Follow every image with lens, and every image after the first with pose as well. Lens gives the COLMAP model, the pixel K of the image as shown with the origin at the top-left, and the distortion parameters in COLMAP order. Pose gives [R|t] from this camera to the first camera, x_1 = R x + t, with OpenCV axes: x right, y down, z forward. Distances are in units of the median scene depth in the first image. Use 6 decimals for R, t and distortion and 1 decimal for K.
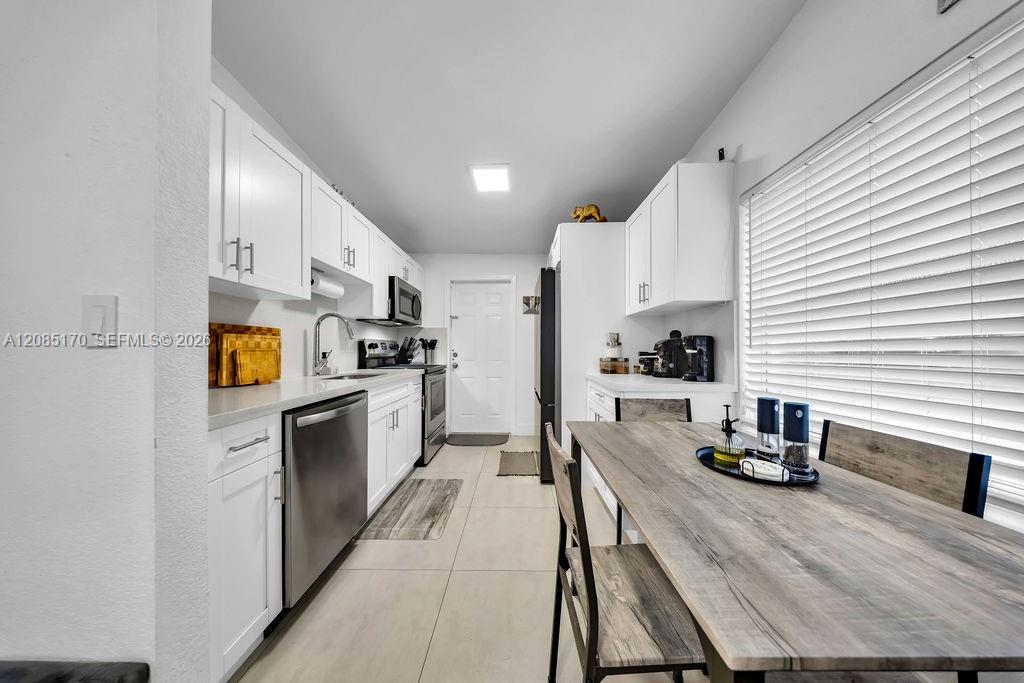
lens RADIAL K [[310.2, 0, 513.2], [0, 310.2, 347.6], [0, 0, 1]] dist [-0.000086, -0.000010]
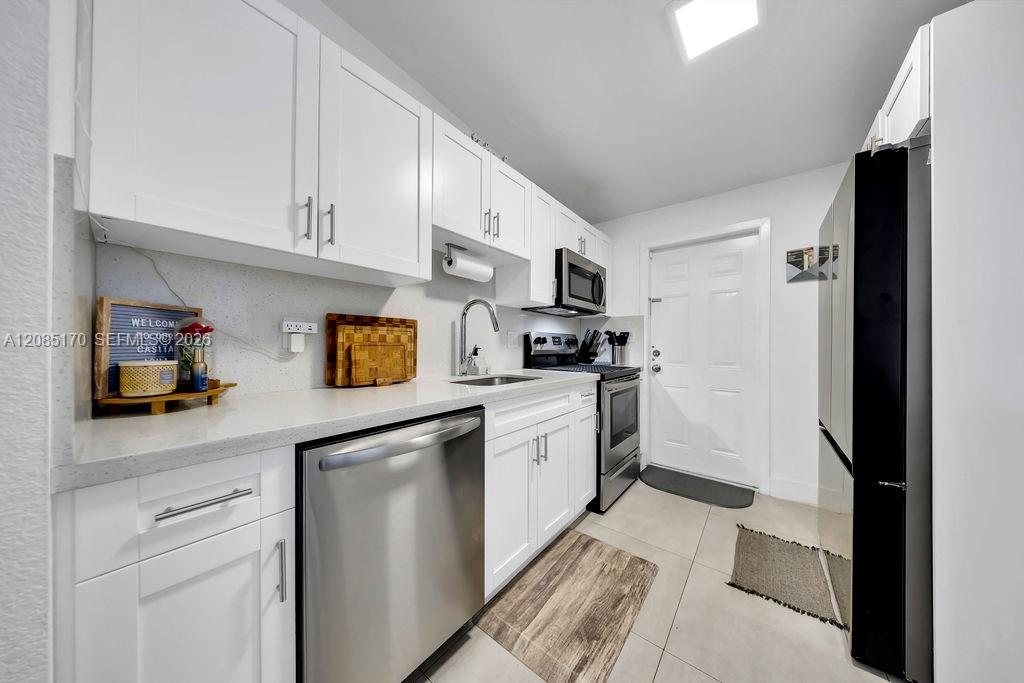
lens RADIAL K [[309.9, 0, 512.0], [0, 309.9, 341.5], [0, 0, 1]] dist [0.009597, -0.000035]
pose [[0.783569, -0.001604, -0.621302, -0.010416], [-0.002535, 0.999980, -0.005779, 0.002414], [0.621299, 0.006103, 0.783550, 0.378136]]
